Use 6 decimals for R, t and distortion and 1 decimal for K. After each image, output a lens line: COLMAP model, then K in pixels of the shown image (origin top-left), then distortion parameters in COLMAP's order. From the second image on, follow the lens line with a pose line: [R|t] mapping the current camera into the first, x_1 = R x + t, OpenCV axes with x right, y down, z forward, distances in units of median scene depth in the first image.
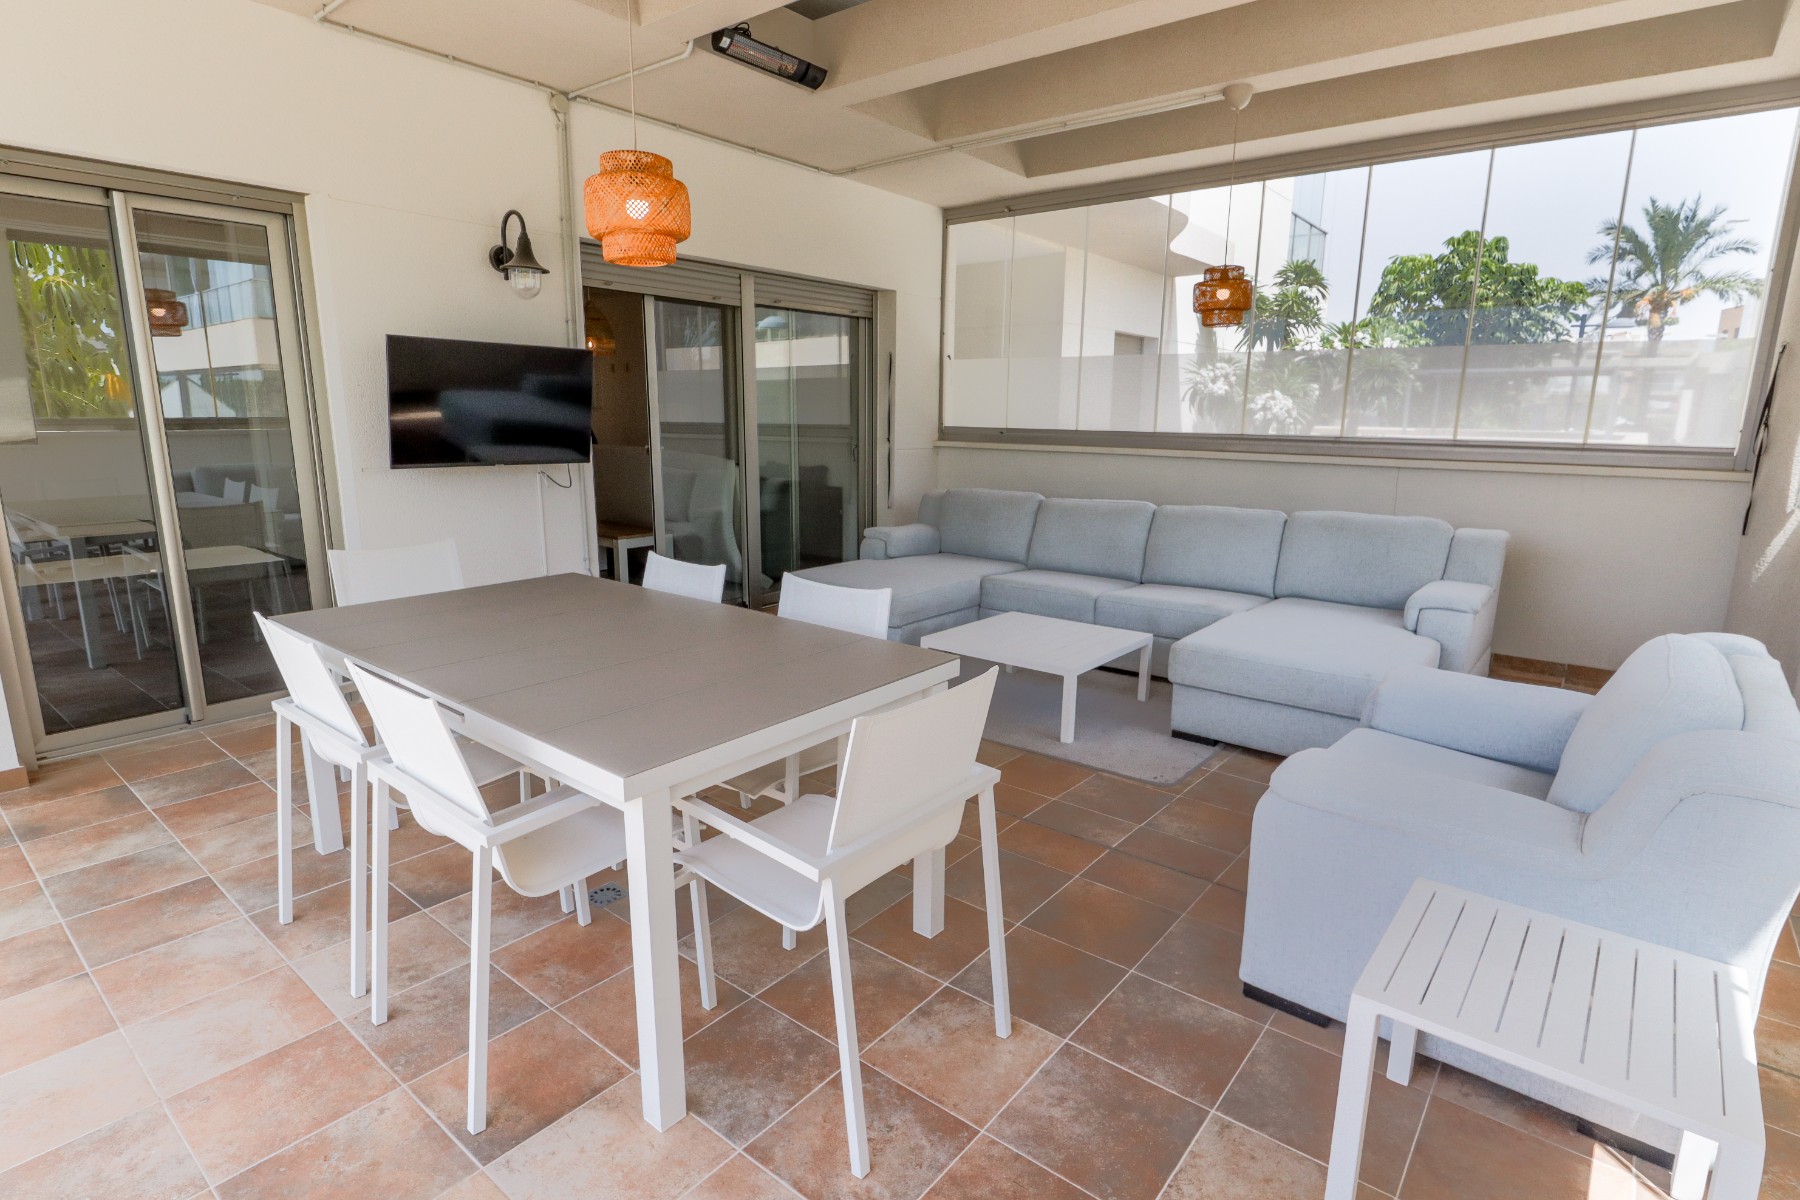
lens RADIAL K [[908.7, 0, 900.0], [0, 908.7, 600.0], [0, 0, 1]] dist [-0.003082, -0.002036]
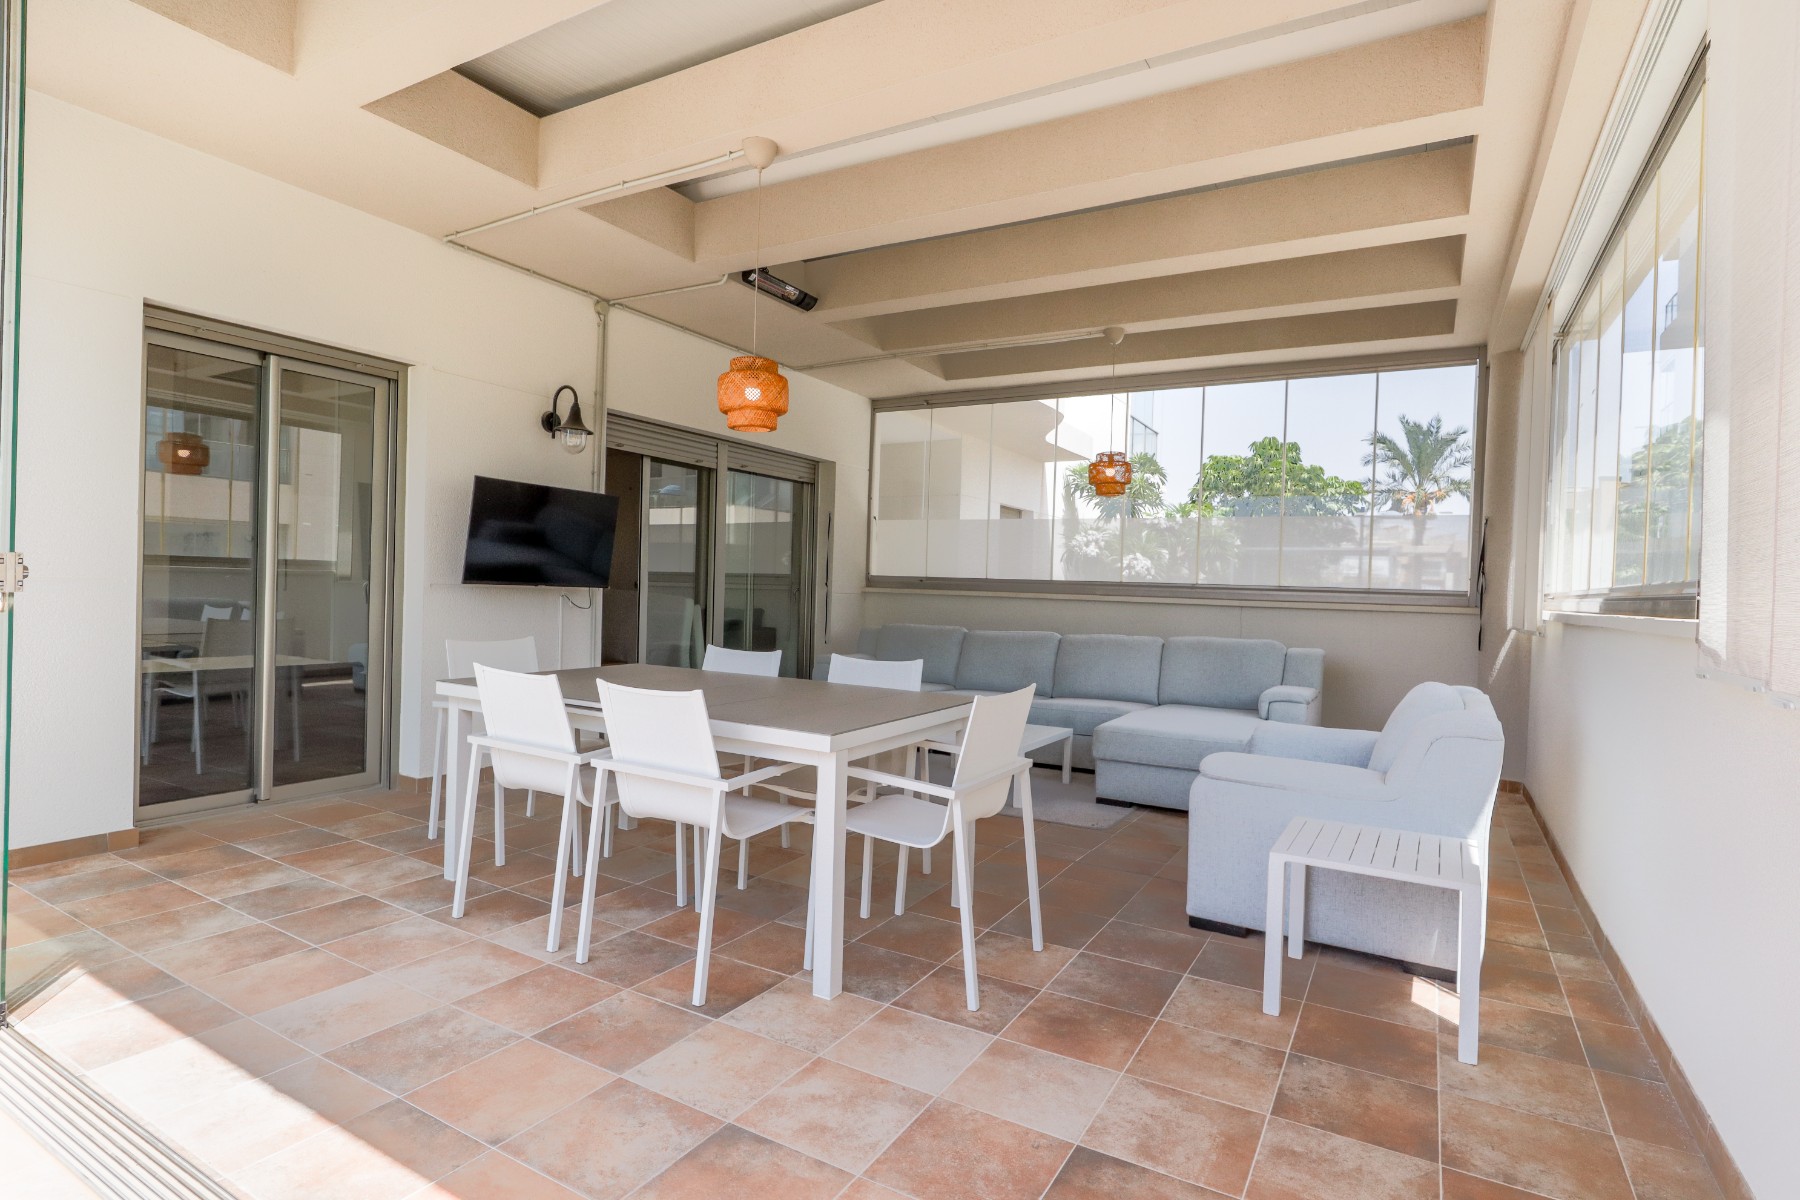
lens RADIAL K [[908.9, 0, 895.5], [0, 908.9, 597.5], [0, 0, 1]] dist [-0.004811, -0.000591]
pose [[0.988342, 0.017789, 0.151210, -0.151638], [0.011088, 0.982104, -0.188013, 0.089867], [-0.151848, 0.187498, 0.970457, -0.209745]]
